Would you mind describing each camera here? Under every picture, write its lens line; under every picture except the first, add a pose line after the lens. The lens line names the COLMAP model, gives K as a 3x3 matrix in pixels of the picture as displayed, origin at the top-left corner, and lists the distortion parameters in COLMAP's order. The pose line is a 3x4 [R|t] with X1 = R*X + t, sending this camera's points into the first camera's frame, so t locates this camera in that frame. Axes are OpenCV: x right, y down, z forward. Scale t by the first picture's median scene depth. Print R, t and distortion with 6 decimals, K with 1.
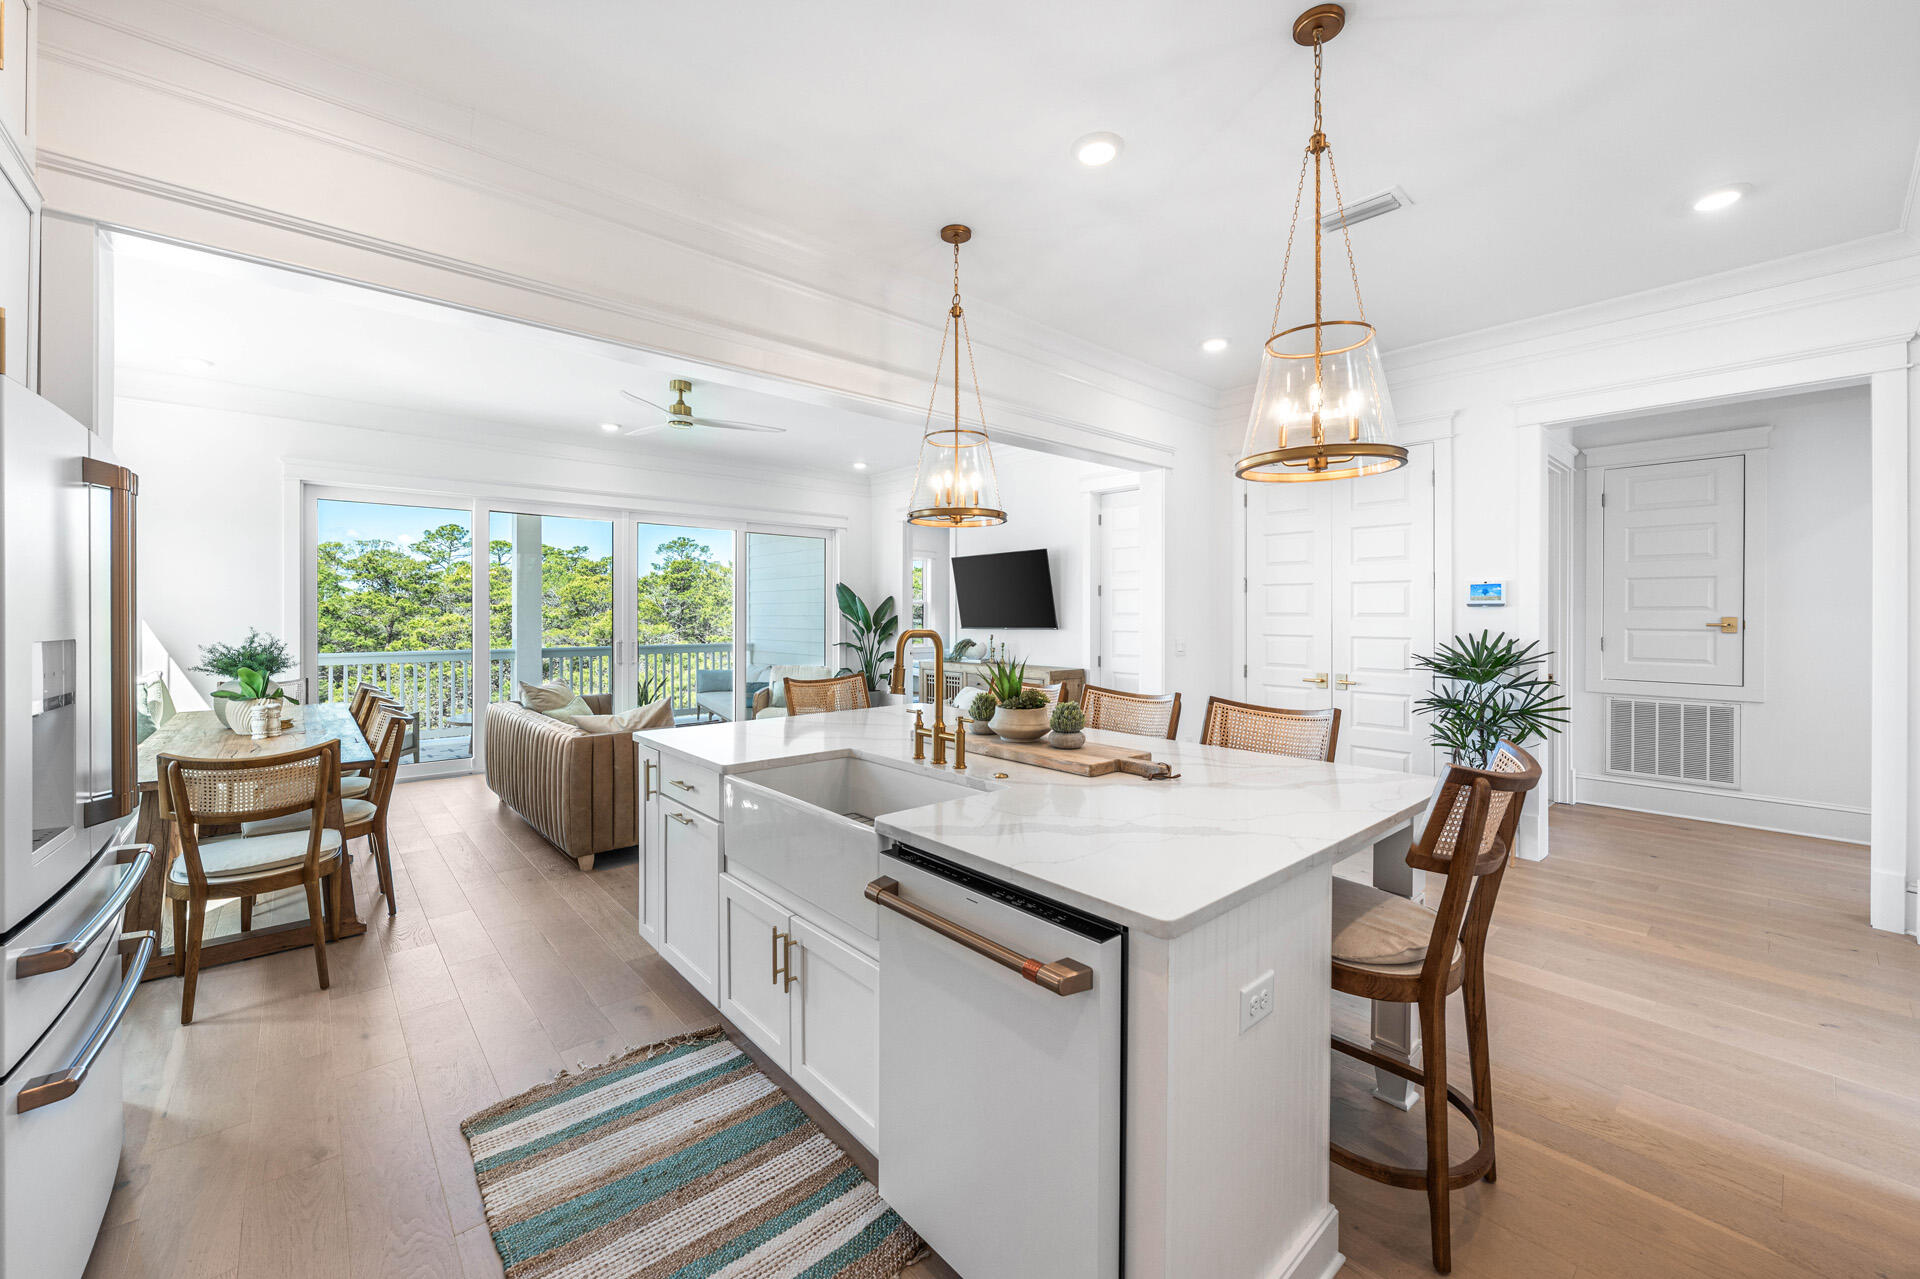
lens RADIAL K [[752.6, 0, 961.3], [0, 752.6, 611.6], [0, 0, 1]] dist [-0.001406, -0.000164]
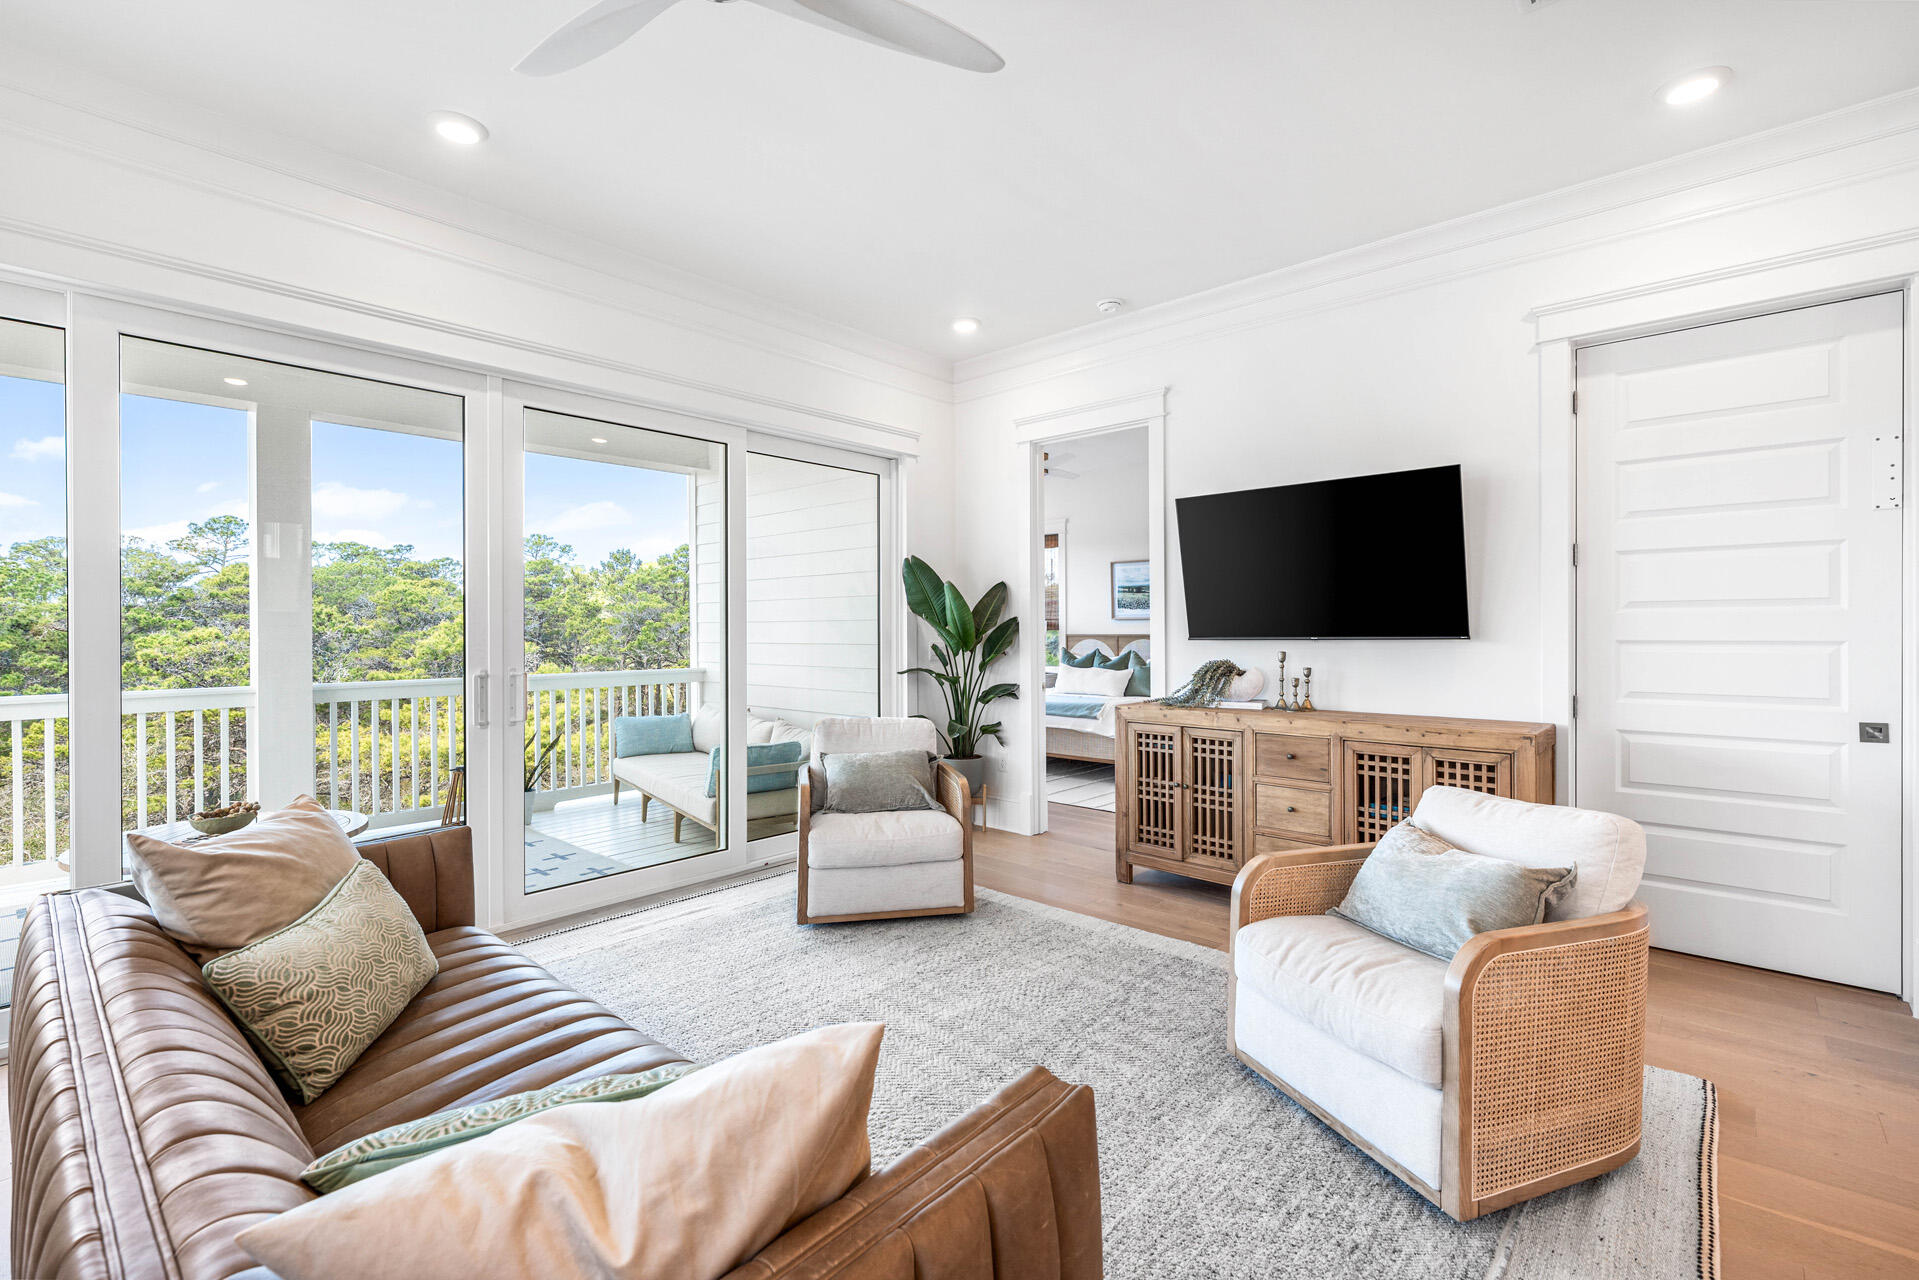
lens RADIAL K [[836.2, 0, 959.5], [0, 836.2, 640.0], [0, 0, 1]] dist [-0.000268, 0.000410]
pose [[0.993240, -0.007604, 0.115827, -0.193661], [0.005426, 0.999803, 0.019112, 0.009756], [-0.115949, -0.018354, 0.993086, 0.399568]]
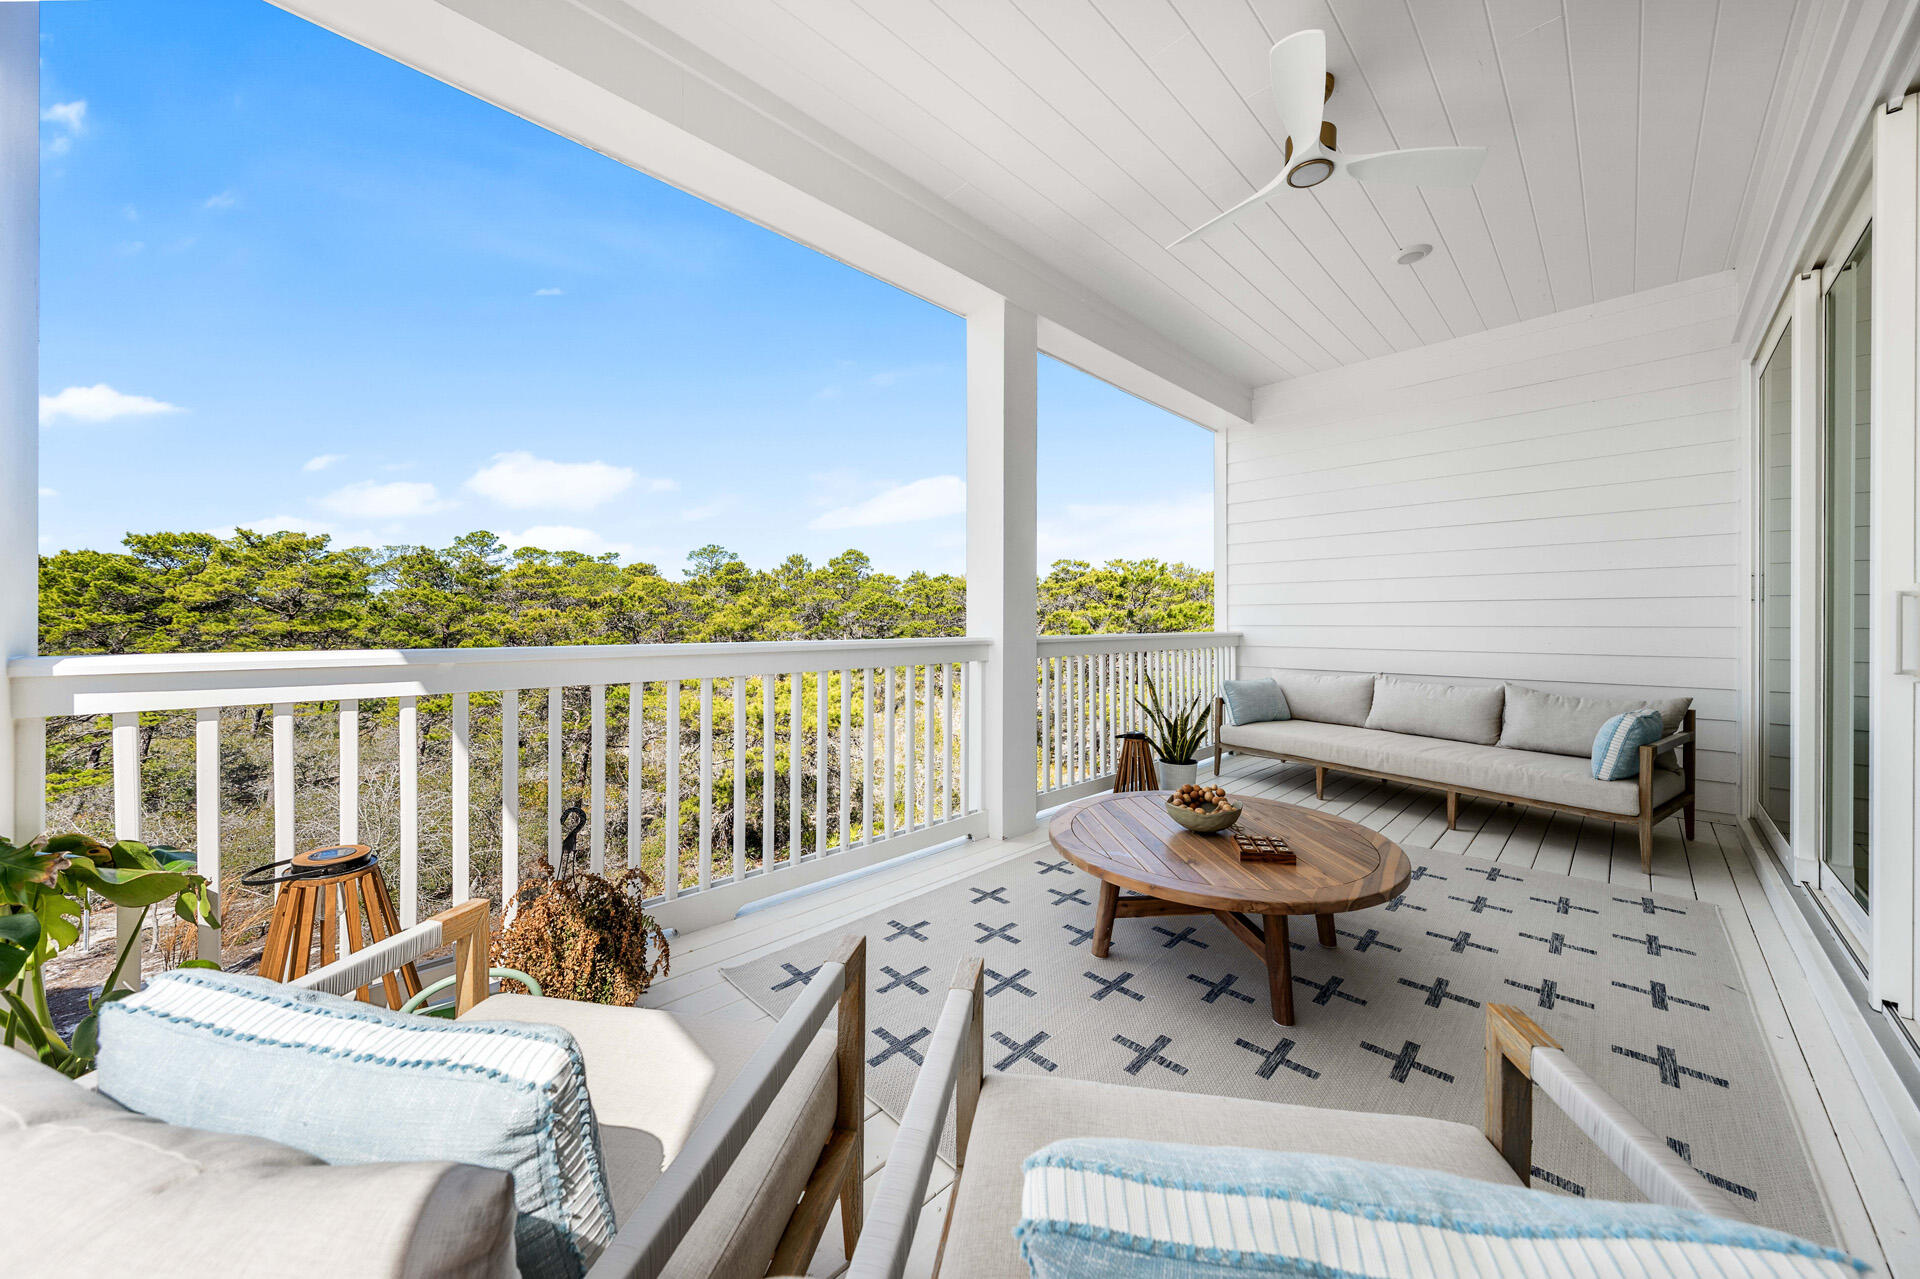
lens RADIAL K [[649.1, 0, 972.3], [0, 649.1, 637.6], [0, 0, 1]] dist [-0.000035, 0.000033]
pose [[0.997988, -0.001889, 0.063368, -0.565324], [-0.000028, 0.999543, 0.030235, 0.033042], [-0.063396, -0.030176, 0.997532, 0.578471]]
